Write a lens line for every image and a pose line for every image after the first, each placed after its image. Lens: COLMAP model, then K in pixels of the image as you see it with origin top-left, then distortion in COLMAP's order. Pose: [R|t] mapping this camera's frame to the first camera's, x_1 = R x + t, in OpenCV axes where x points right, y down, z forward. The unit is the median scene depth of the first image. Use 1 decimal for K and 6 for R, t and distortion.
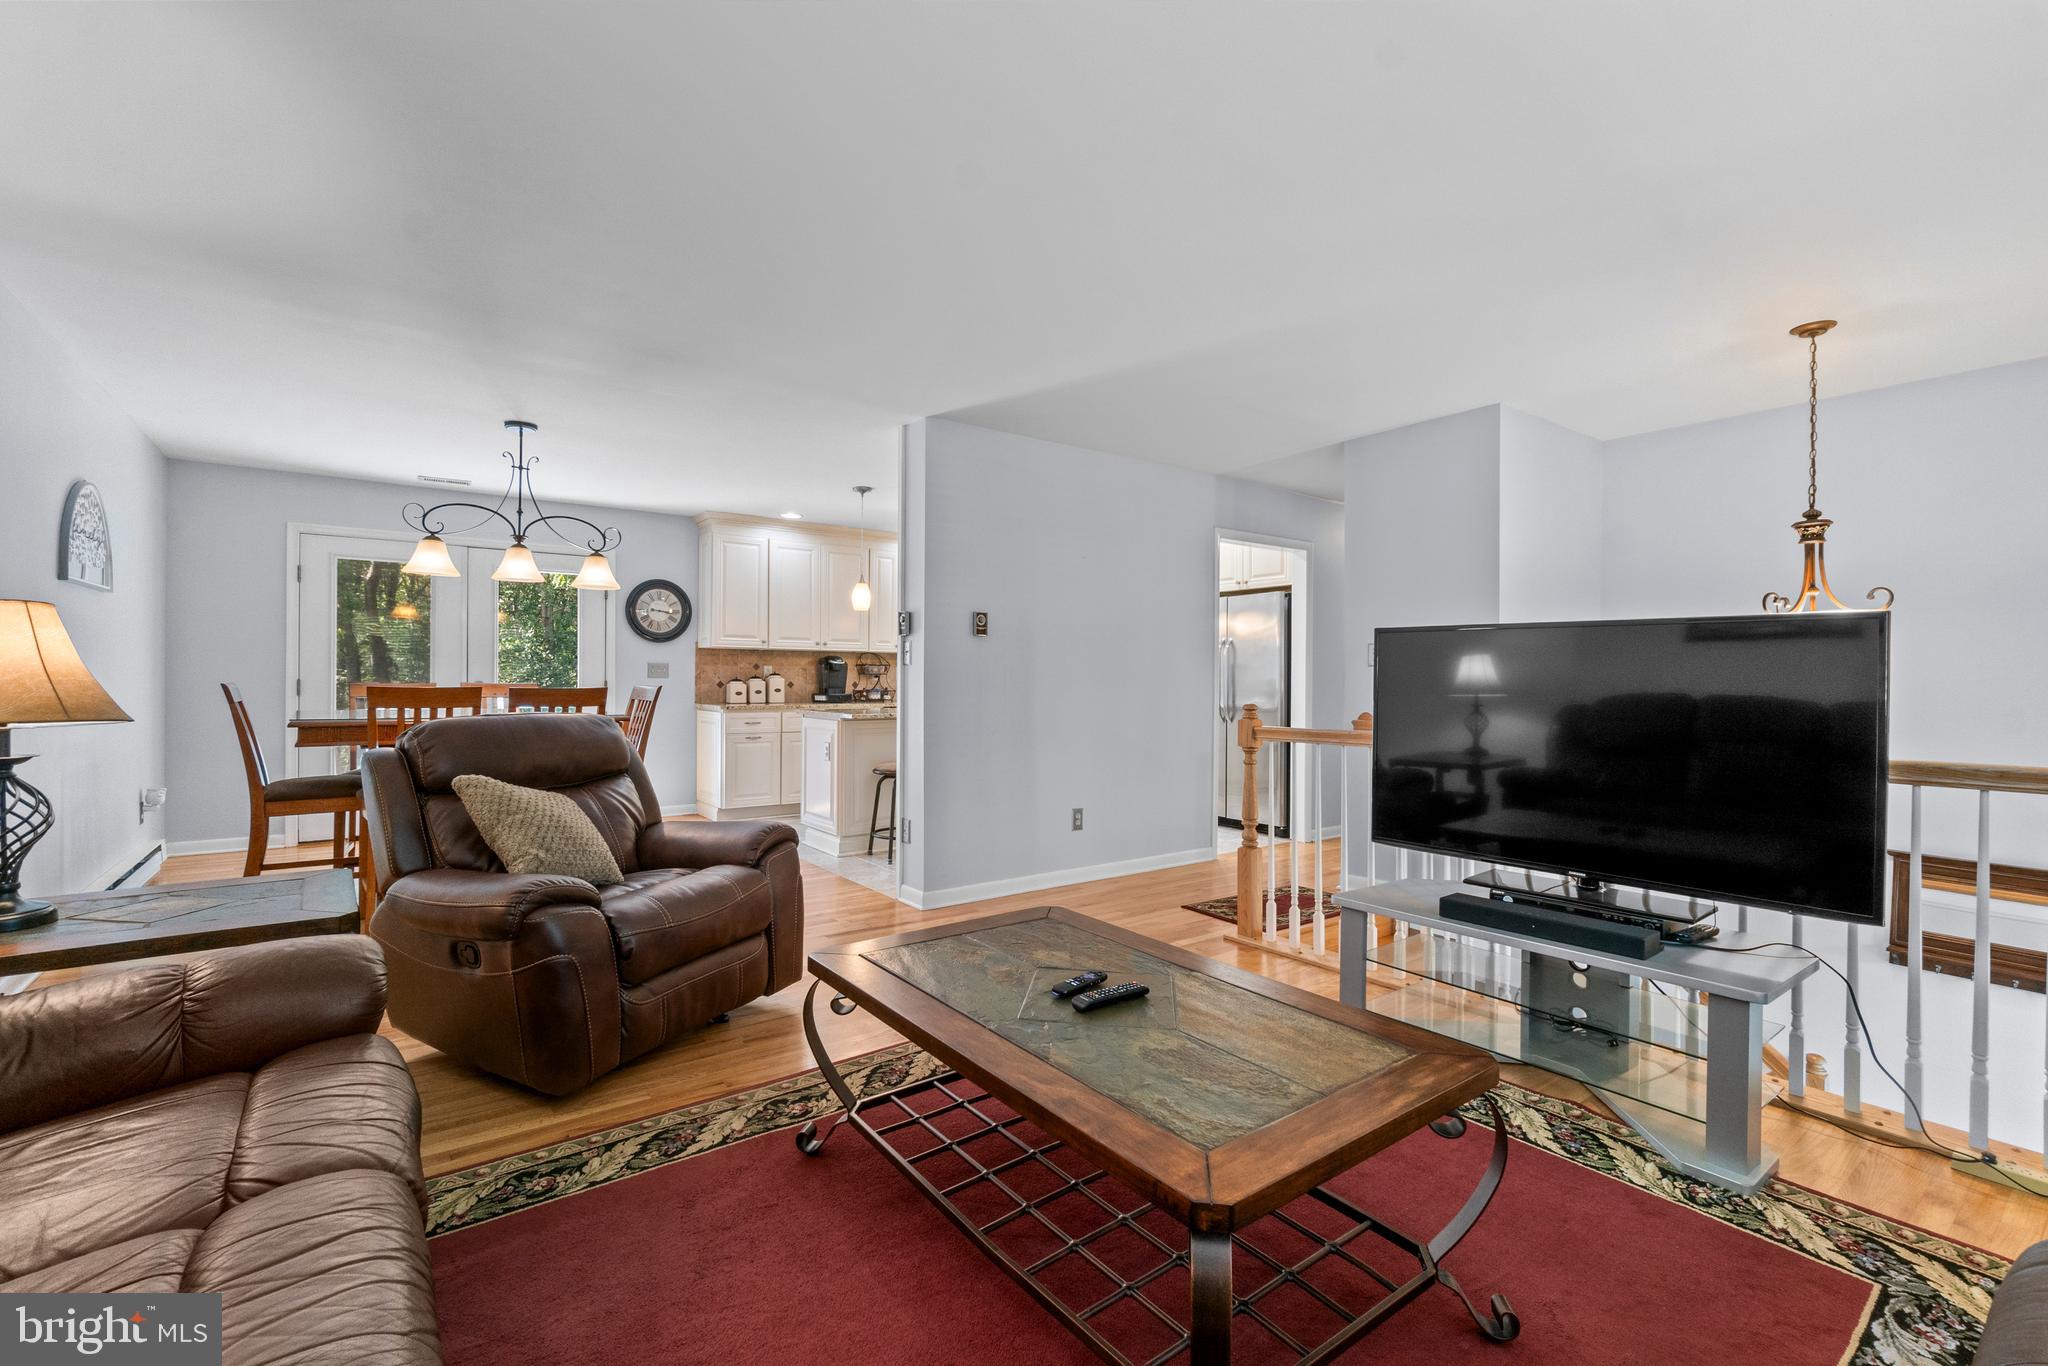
lens RADIAL K [[893.2, 0, 1003.7], [0, 893.2, 689.2], [0, 0, 1]] dist [-0.004774, -0.000807]
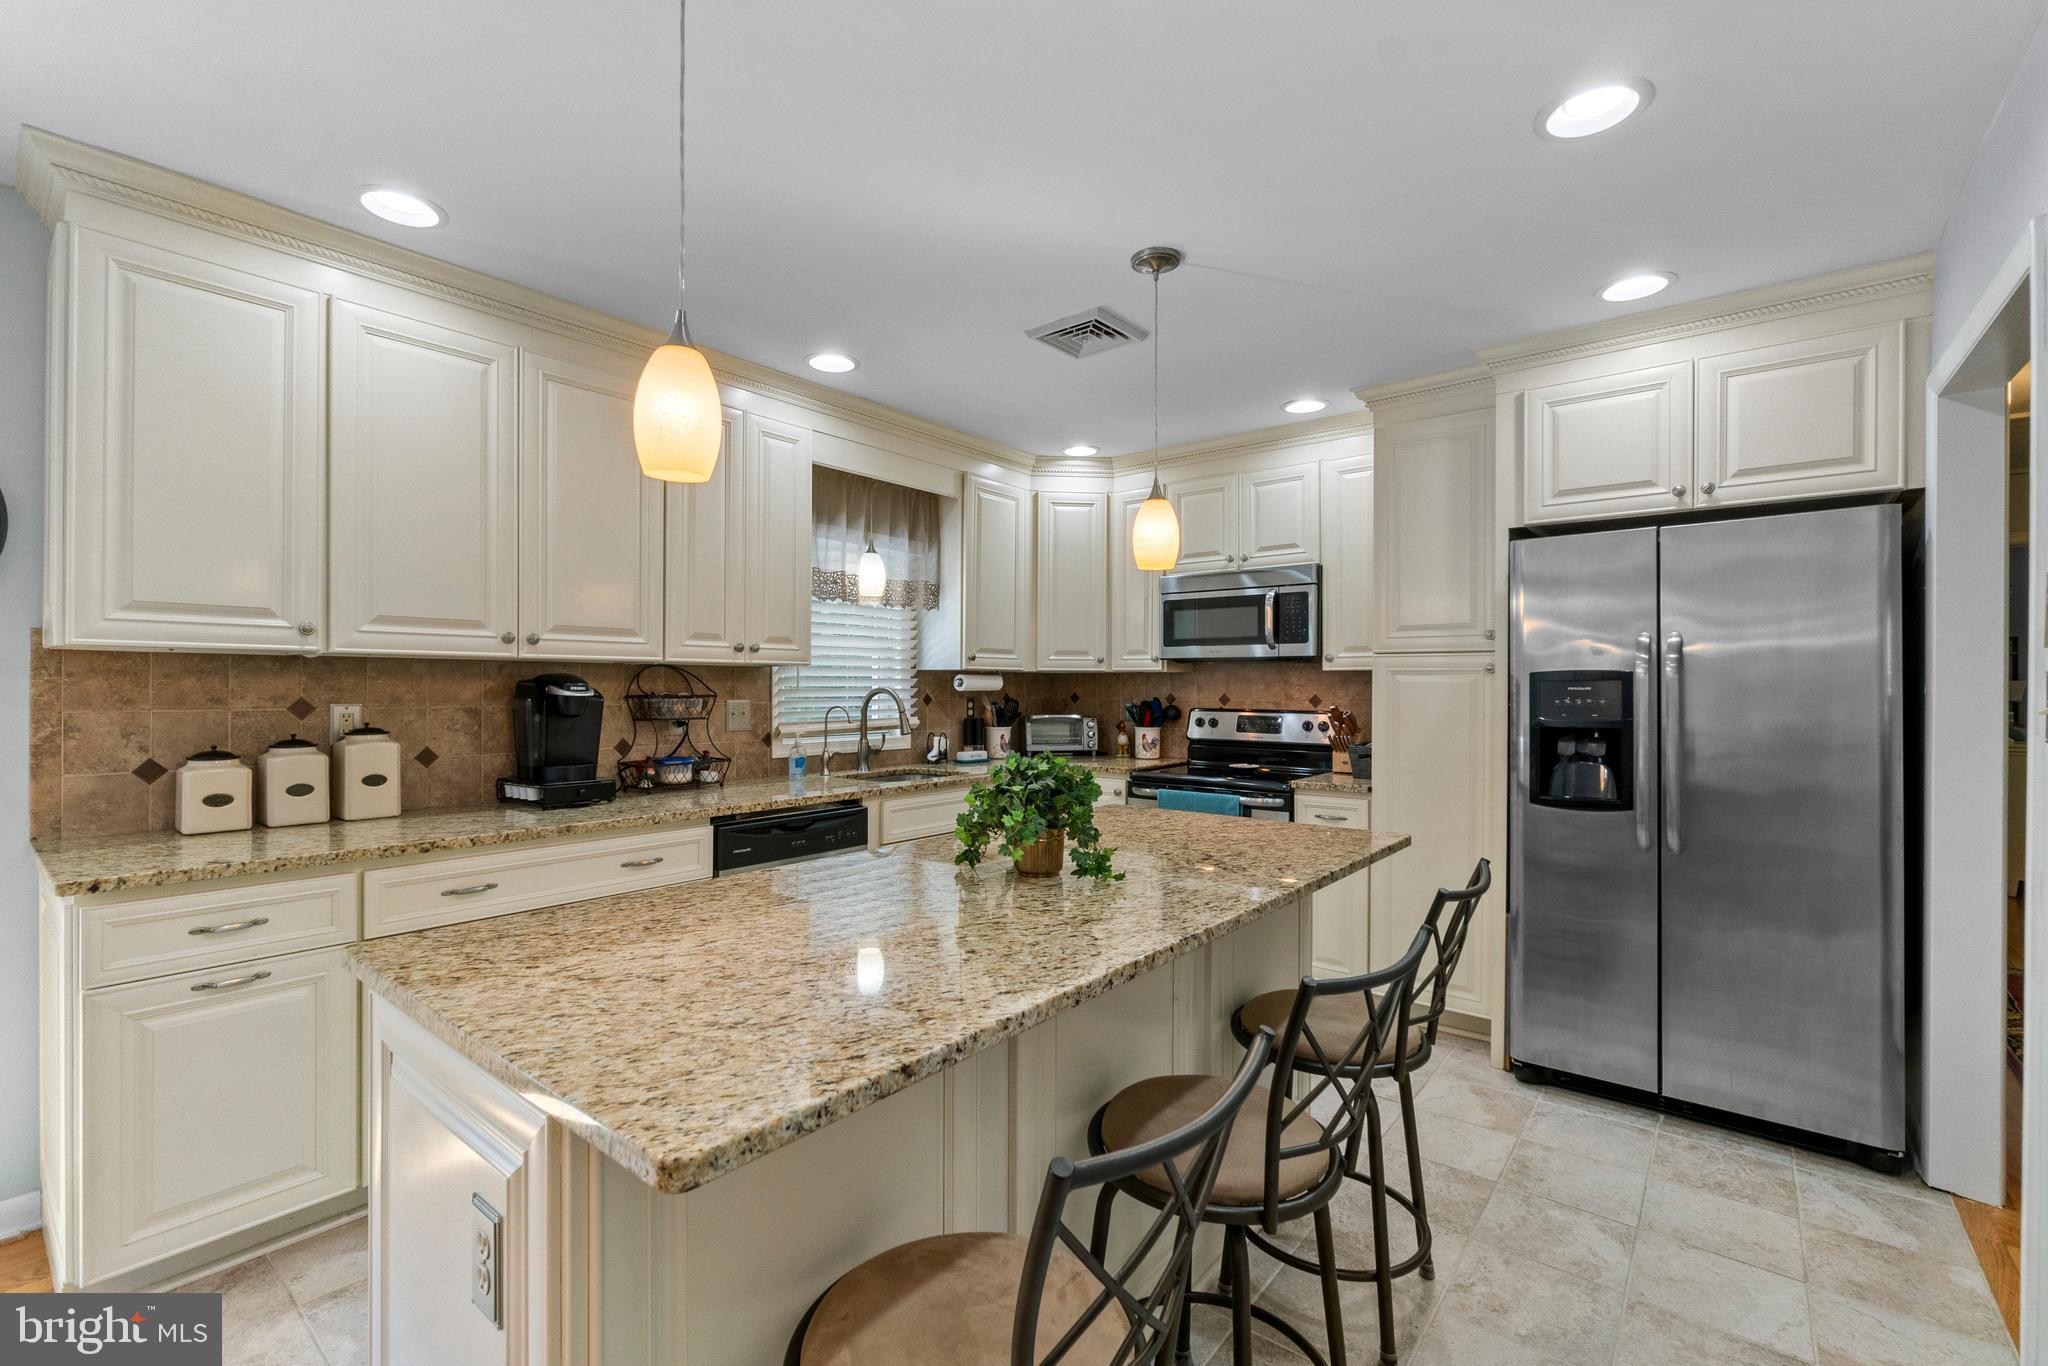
lens RADIAL K [[893.2, 0, 1004.7], [0, 893.2, 689.1], [0, 0, 1]] dist [-0.004774, -0.000807]
pose [[0.967901, -0.003724, 0.251305, -0.114814], [0.005999, 0.999948, -0.008285, -0.029114], [-0.251261, 0.009526, 0.967873, 0.646660]]
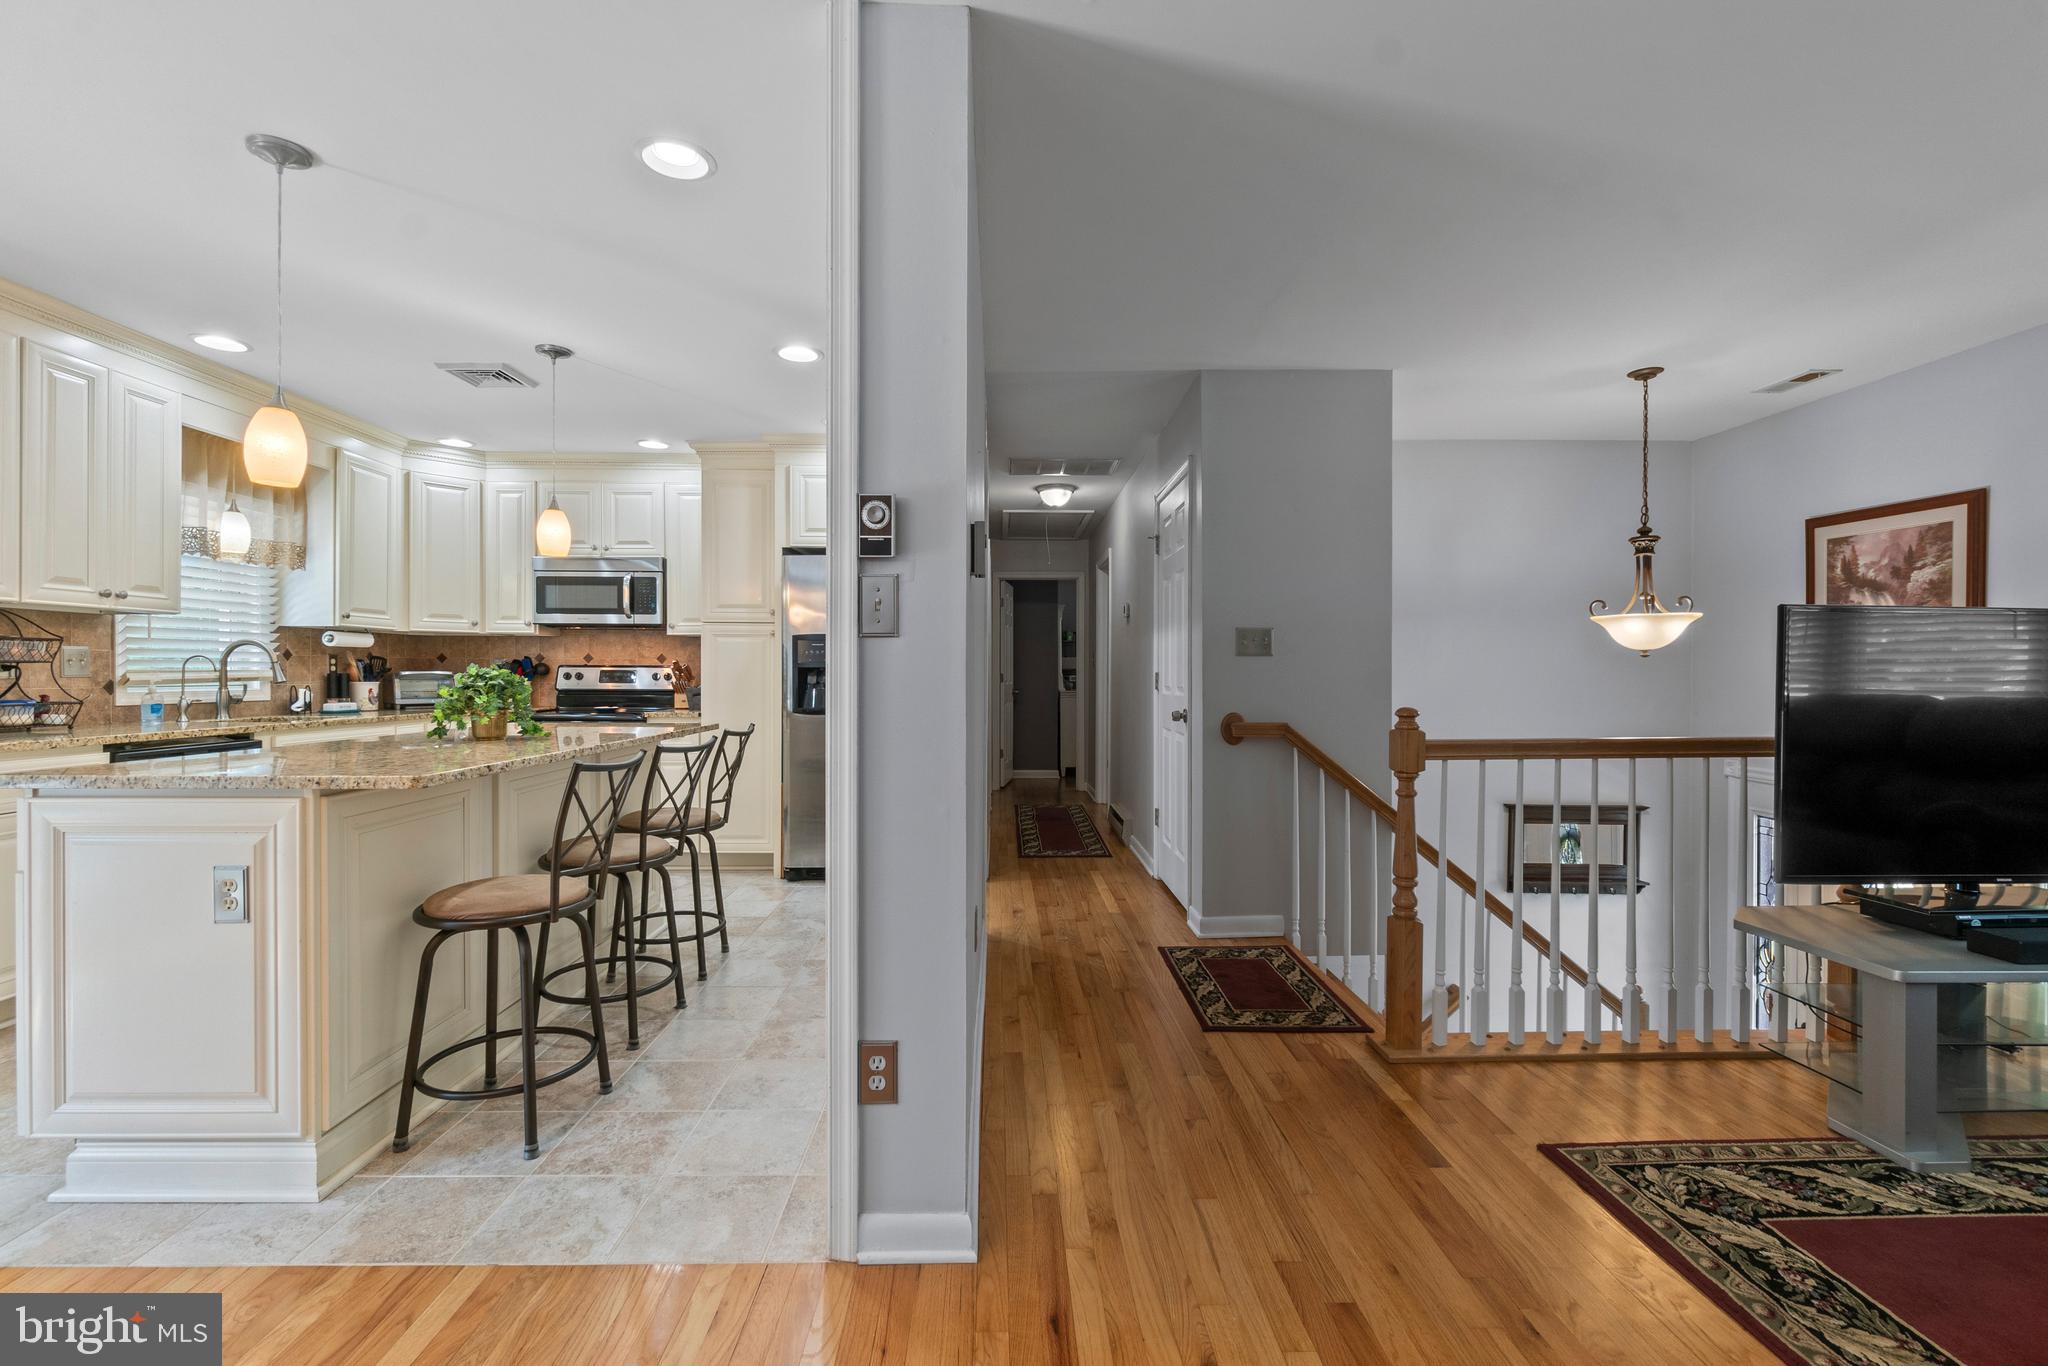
lens RADIAL K [[893.2, 0, 1021.9], [0, 893.2, 679.4], [0, 0, 1]] dist [-0.004774, -0.000807]
pose [[0.562358, -0.009375, 0.826841, -0.242108], [0.012242, 0.999921, 0.003012, -0.005458], [-0.826804, 0.008428, 0.562428, 0.457626]]
